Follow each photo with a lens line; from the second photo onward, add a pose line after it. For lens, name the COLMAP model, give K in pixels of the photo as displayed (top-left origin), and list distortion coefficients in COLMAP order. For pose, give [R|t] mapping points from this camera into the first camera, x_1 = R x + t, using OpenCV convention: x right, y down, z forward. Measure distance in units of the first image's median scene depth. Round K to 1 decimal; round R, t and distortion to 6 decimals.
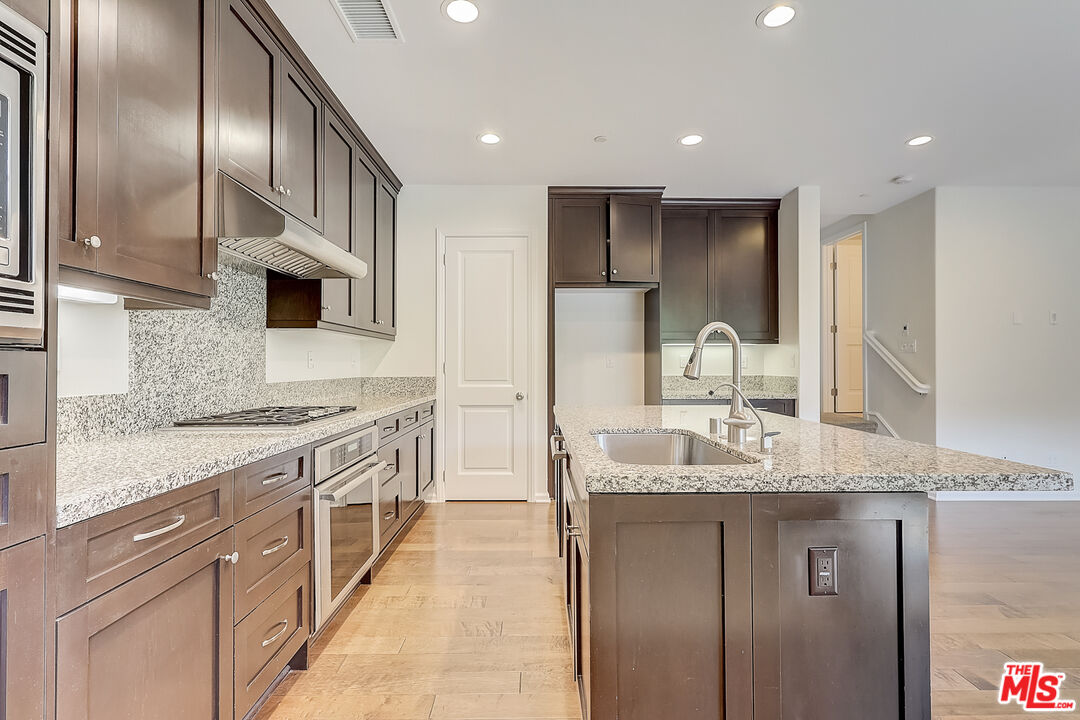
lens RADIAL K [[502.0, 0, 539.9], [0, 502.0, 361.1], [0, 0, 1]] dist [-0.000999, 0.001644]
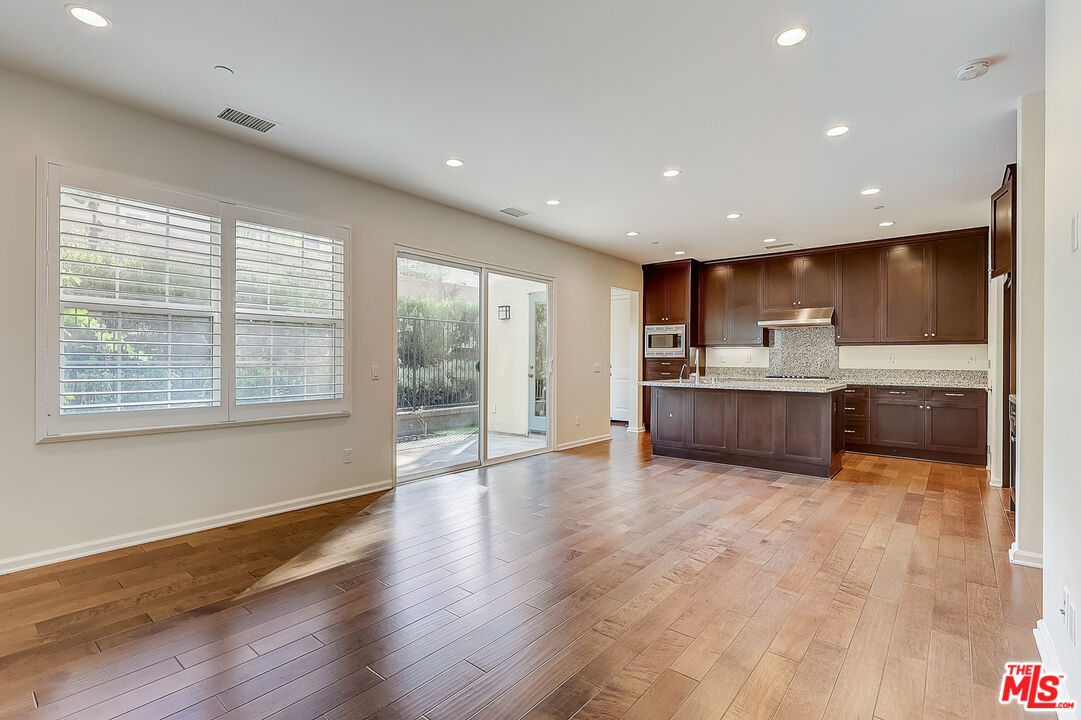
lens RADIAL K [[502.5, 0, 544.2], [0, 502.5, 360.5], [0, 0, 1]] dist [-0.000999, 0.001644]
pose [[-0.639822, -0.001285, -0.768522, 2.269437], [0.001216, 0.999996, -0.002685, 0.009828], [0.768522, -0.002653, -0.639818, 1.439185]]
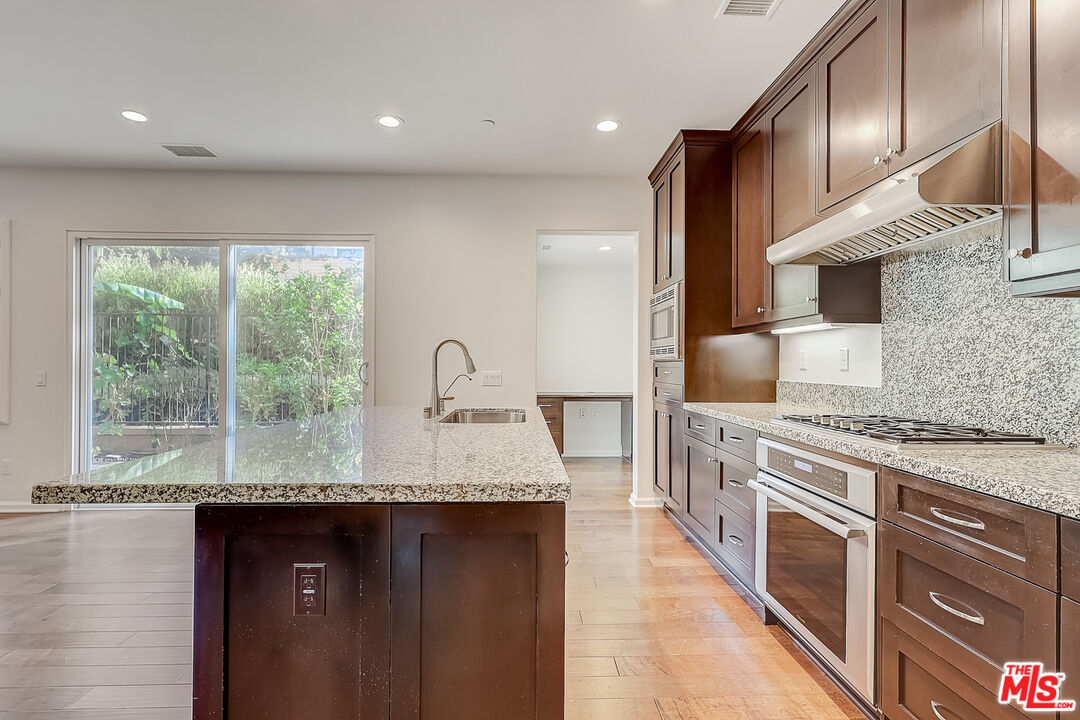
lens RADIAL K [[502.0, 0, 535.3], [0, 502.0, 362.8], [0, 0, 1]] dist [-0.000999, 0.001644]
pose [[-0.999895, 0.001394, -0.014415, 0.062777], [0.001538, 0.999950, -0.009924, 0.007053], [0.014400, -0.009945, -0.999847, 1.485277]]
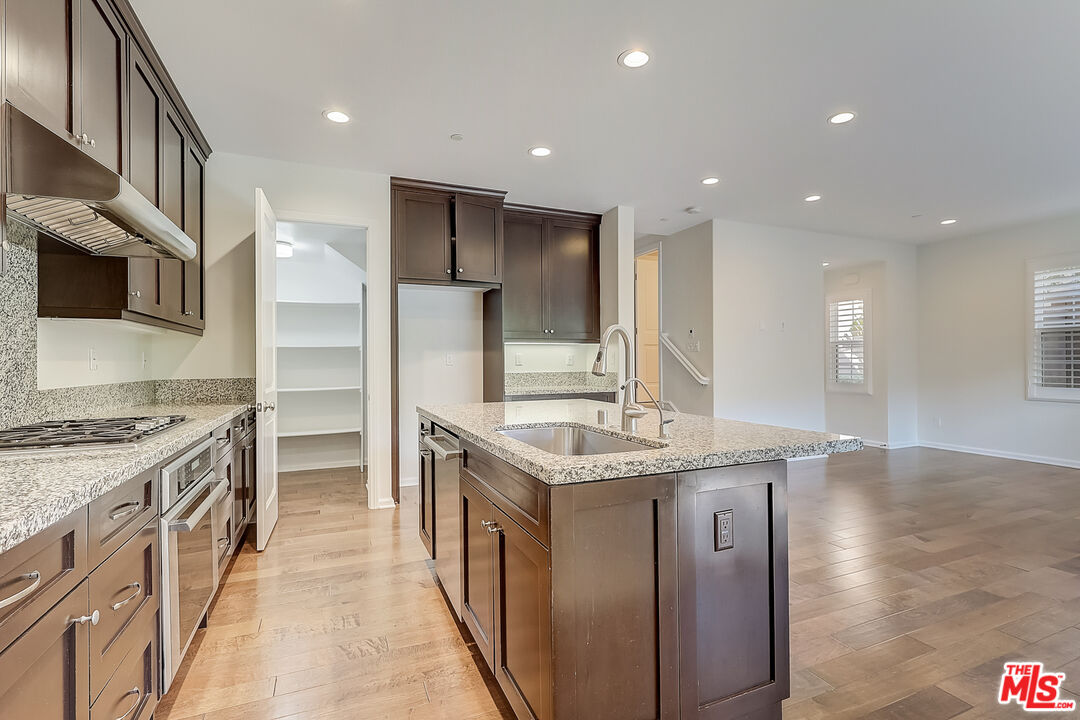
lens RADIAL K [[502.0, 0, 540.0], [0, 502.0, 360.7], [0, 0, 1]] dist [-0.000999, 0.001644]
pose [[0.924637, -0.004209, 0.380827, -0.132336], [0.002905, 0.999988, 0.003998, -0.001318], [-0.380840, -0.002591, 0.924637, 0.015015]]
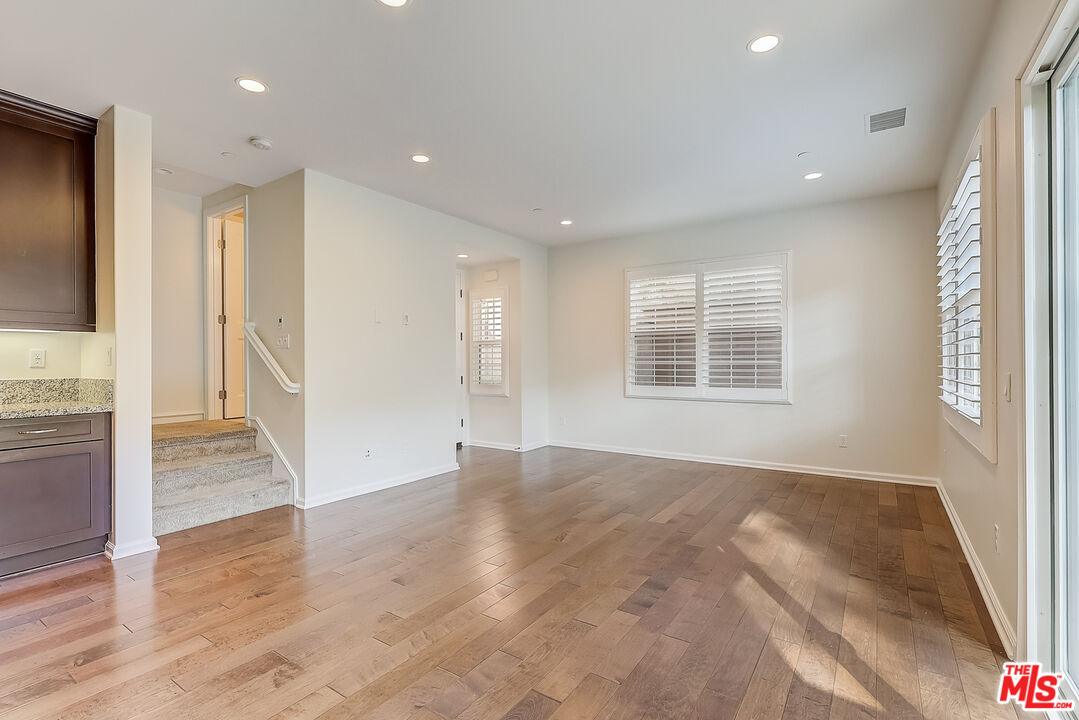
lens RADIAL K [[501.6, 0, 541.3], [0, 501.6, 359.1], [0, 0, 1]] dist [-0.000999, 0.001644]
pose [[0.570888, 0.000638, 0.821028, 0.438889], [-0.001422, 0.999999, 0.000213, 0.002934], [-0.821027, -0.001289, 0.570888, 0.186865]]
